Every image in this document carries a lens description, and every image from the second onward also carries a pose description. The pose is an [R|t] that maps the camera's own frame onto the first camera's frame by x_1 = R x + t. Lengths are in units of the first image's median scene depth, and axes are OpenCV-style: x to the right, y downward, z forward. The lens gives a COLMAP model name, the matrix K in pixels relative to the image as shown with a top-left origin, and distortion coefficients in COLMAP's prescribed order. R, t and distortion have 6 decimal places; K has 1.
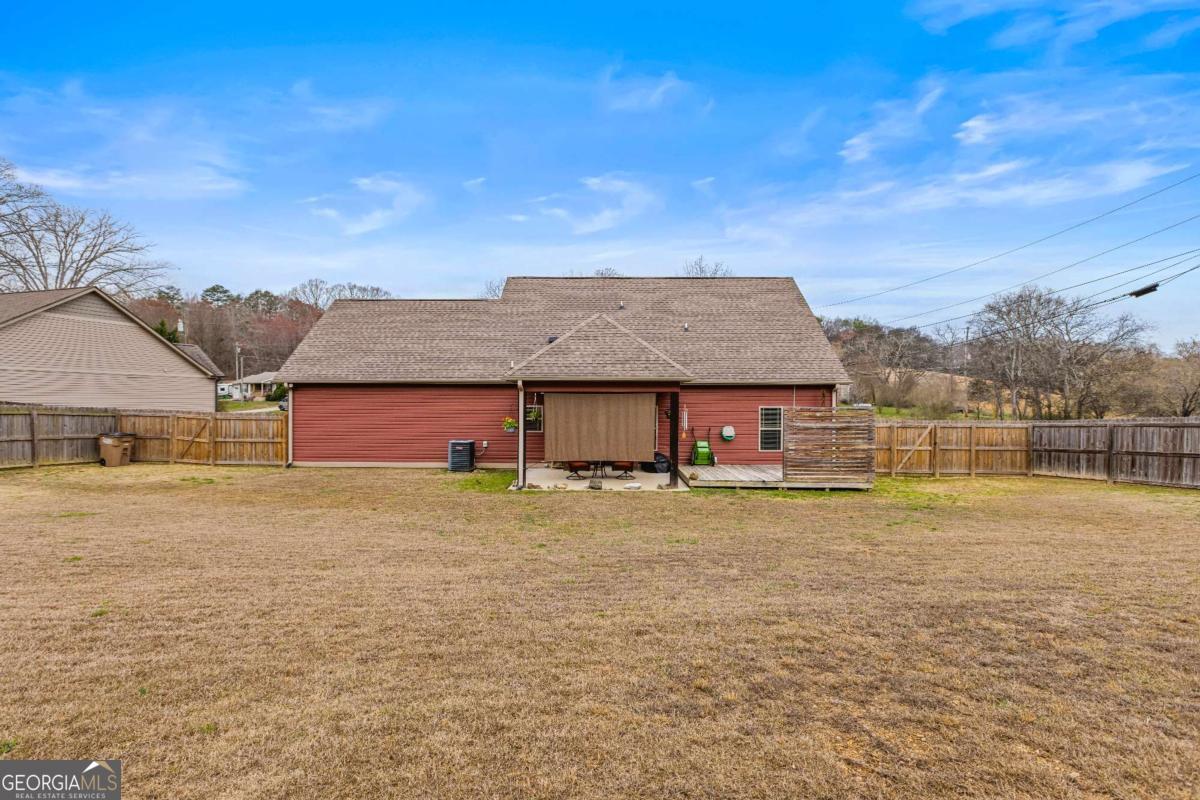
lens RADIAL K [[530.8, 0, 600.0], [0, 530.8, 400.0], [0, 0, 1]] dist [0.000289, -0.000016]
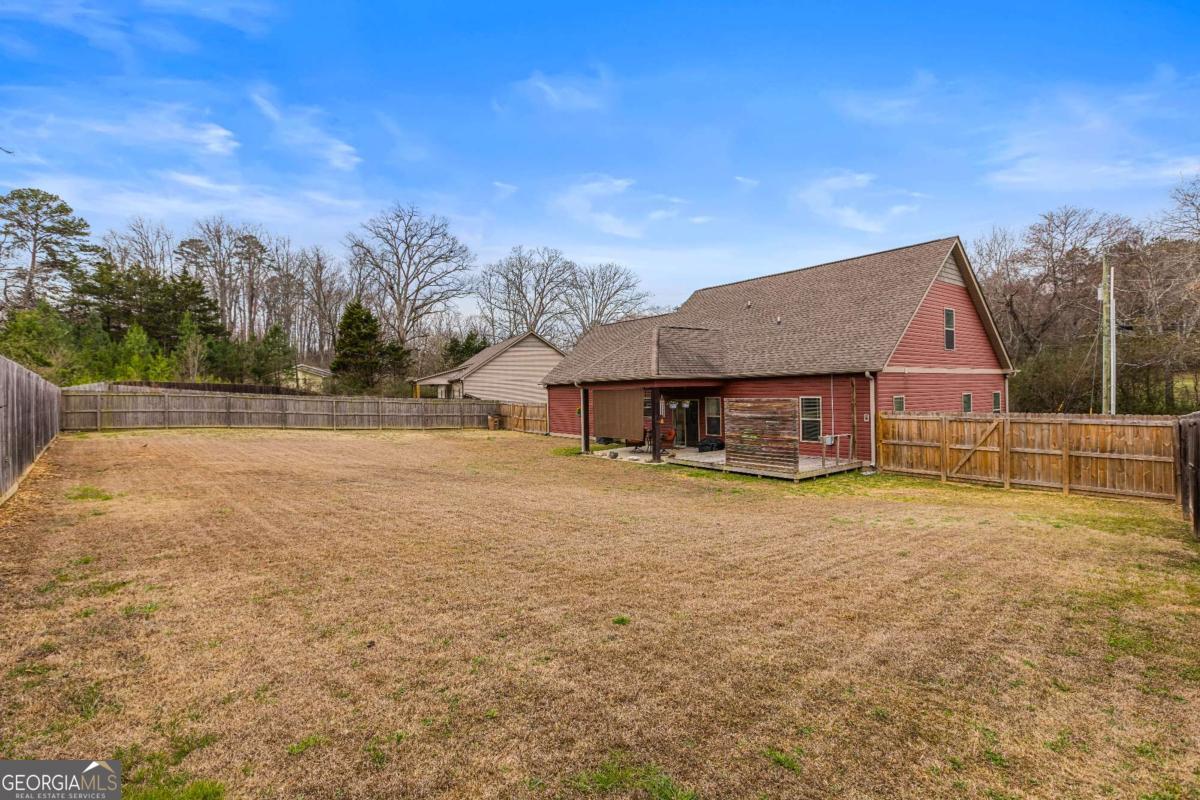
lens RADIAL K [[530.8, 0, 600.0], [0, 530.8, 400.0], [0, 0, 1]] dist [0.000289, -0.000016]
pose [[0.637651, -0.003756, -0.770317, 0.846591], [0.022019, 0.999668, 0.013352, -0.003211], [0.770011, -0.025476, 0.637522, 0.071282]]
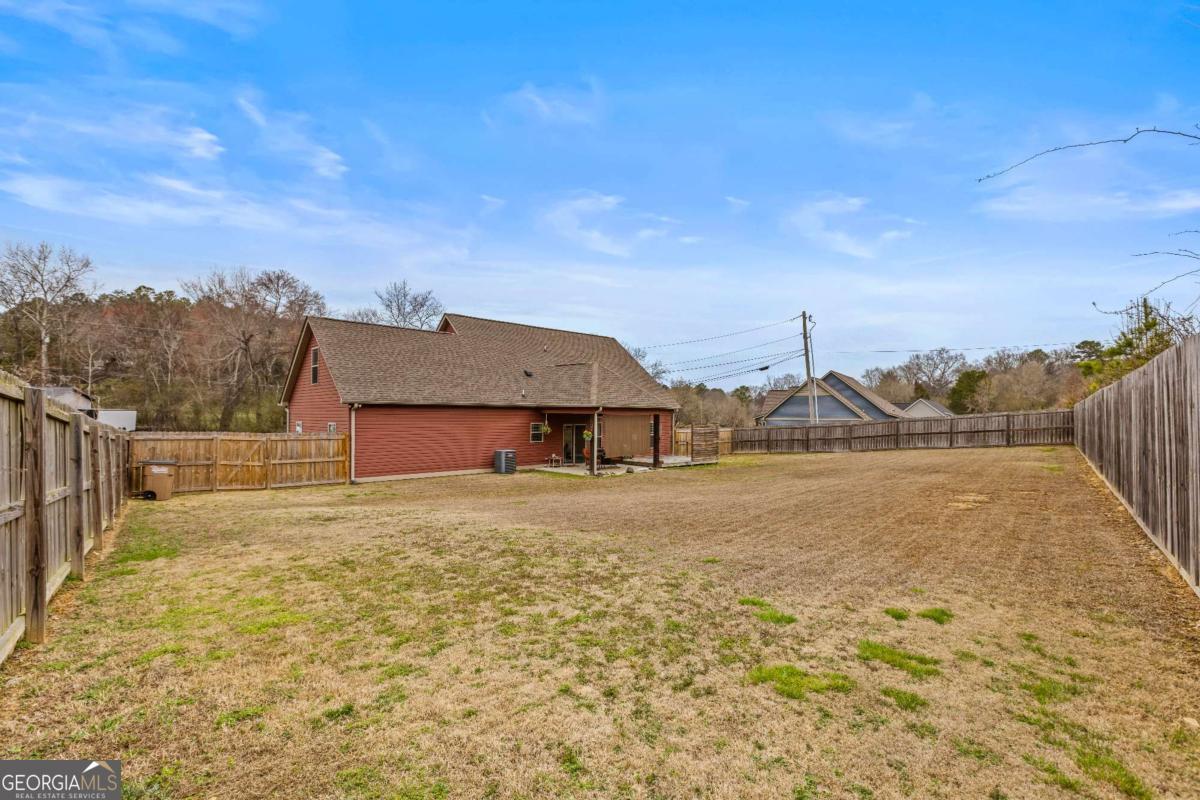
lens RADIAL K [[530.8, 0, 600.0], [0, 530.8, 400.0], [0, 0, 1]] dist [0.000289, -0.000016]
pose [[0.708944, 0.019495, 0.704995, -1.036871], [-0.001244, 0.999651, -0.026391, -0.012714], [-0.705263, 0.017833, 0.708721, -0.096095]]
